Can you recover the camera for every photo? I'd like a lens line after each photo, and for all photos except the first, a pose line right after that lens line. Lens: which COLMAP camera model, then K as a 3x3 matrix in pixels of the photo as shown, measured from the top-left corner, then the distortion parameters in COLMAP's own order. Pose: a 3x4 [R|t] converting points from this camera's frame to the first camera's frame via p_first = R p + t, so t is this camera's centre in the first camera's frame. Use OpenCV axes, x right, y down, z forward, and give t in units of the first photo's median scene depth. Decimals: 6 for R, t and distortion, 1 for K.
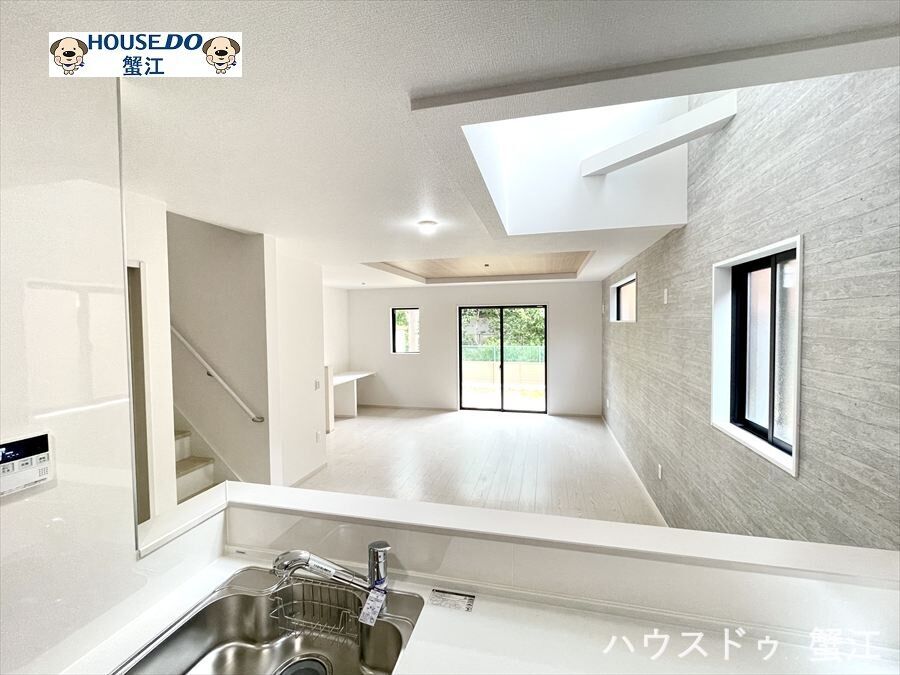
lens RADIAL K [[379.6, 0, 450.0], [0, 379.6, 337.5], [0, 0, 1]] dist [-0.000159, -0.000056]
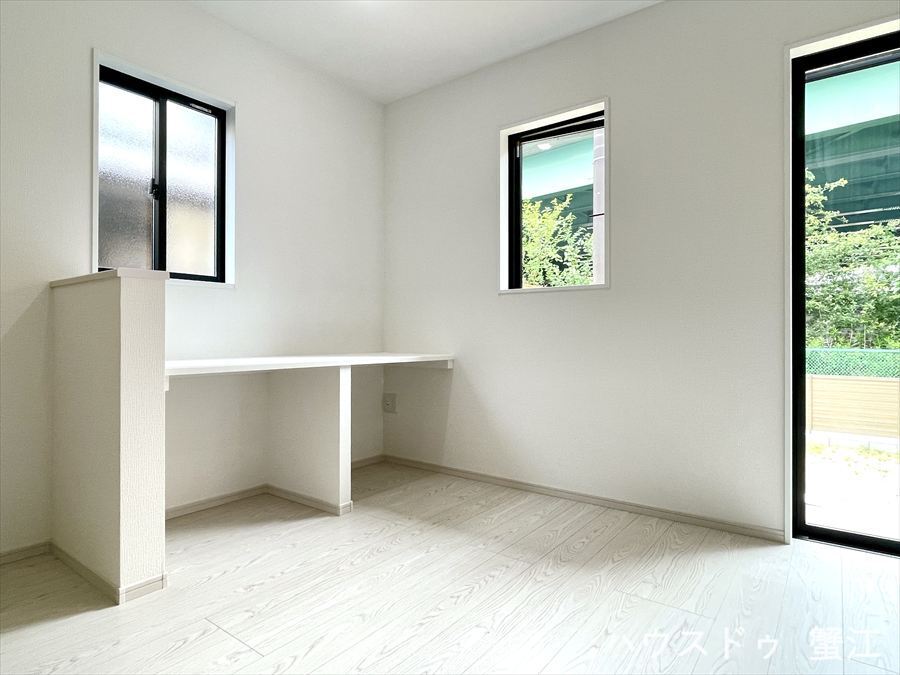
lens RADIAL K [[512.4, 0, 450.0], [0, 512.4, 337.5], [0, 0, 1]] dist [0.001121, 0.000441]
pose [[0.920992, 0.011293, -0.389419, -0.060523], [-0.026169, 0.999115, -0.032917, 0.135641], [0.388703, 0.040506, 0.920472, 0.951212]]
